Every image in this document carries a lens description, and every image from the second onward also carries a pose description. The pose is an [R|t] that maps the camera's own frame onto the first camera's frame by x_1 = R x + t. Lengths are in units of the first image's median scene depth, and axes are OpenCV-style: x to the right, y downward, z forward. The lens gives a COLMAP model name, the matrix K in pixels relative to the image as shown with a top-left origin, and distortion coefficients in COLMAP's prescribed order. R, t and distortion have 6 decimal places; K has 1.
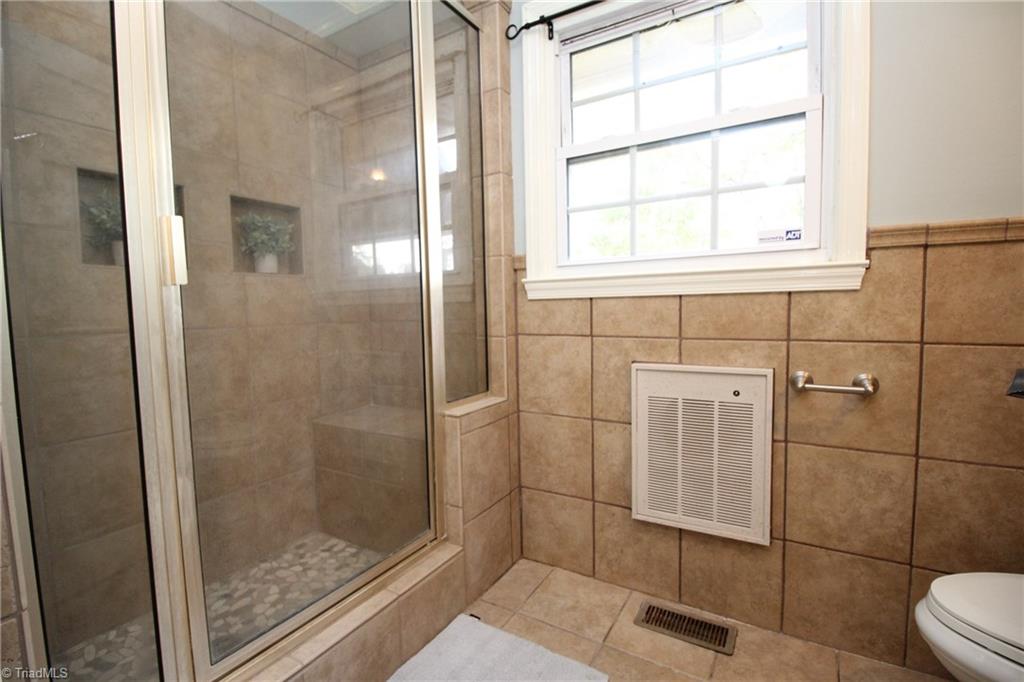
lens RADIAL K [[474.3, 0, 510.0], [0, 474.3, 335.8], [0, 0, 1]] dist [-0.006741, -0.003836]
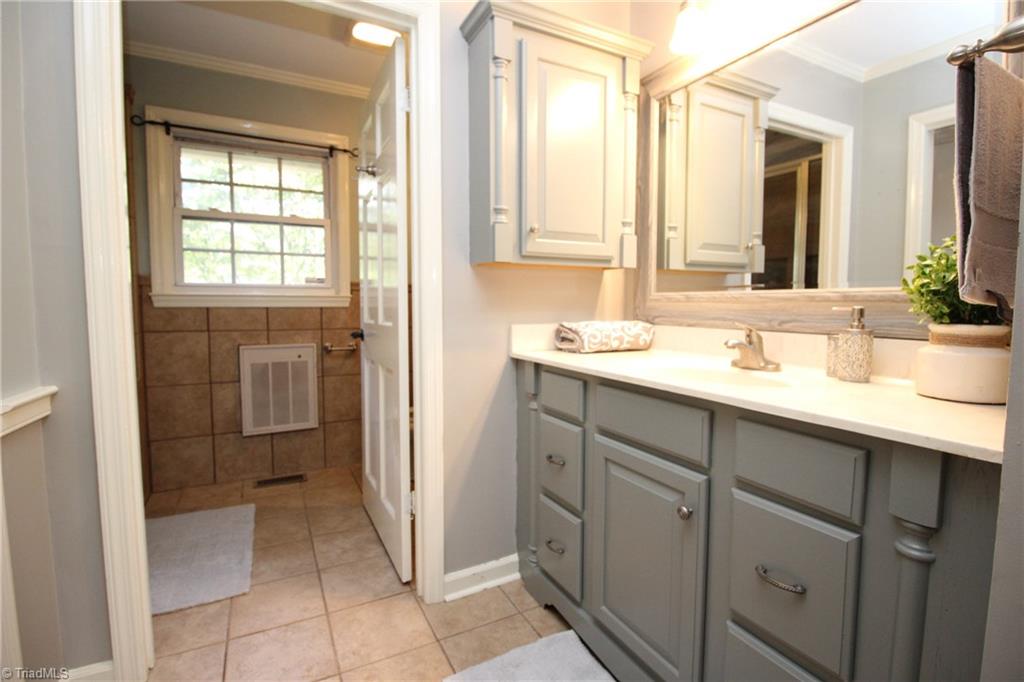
lens RADIAL K [[474.3, 0, 510.5], [0, 474.3, 339.4], [0, 0, 1]] dist [-0.006741, -0.003836]
pose [[0.520261, -0.033366, 0.853355, -0.692128], [0.044776, 0.998928, 0.011760, 0.058028], [-0.852833, 0.032091, 0.521197, -0.736039]]
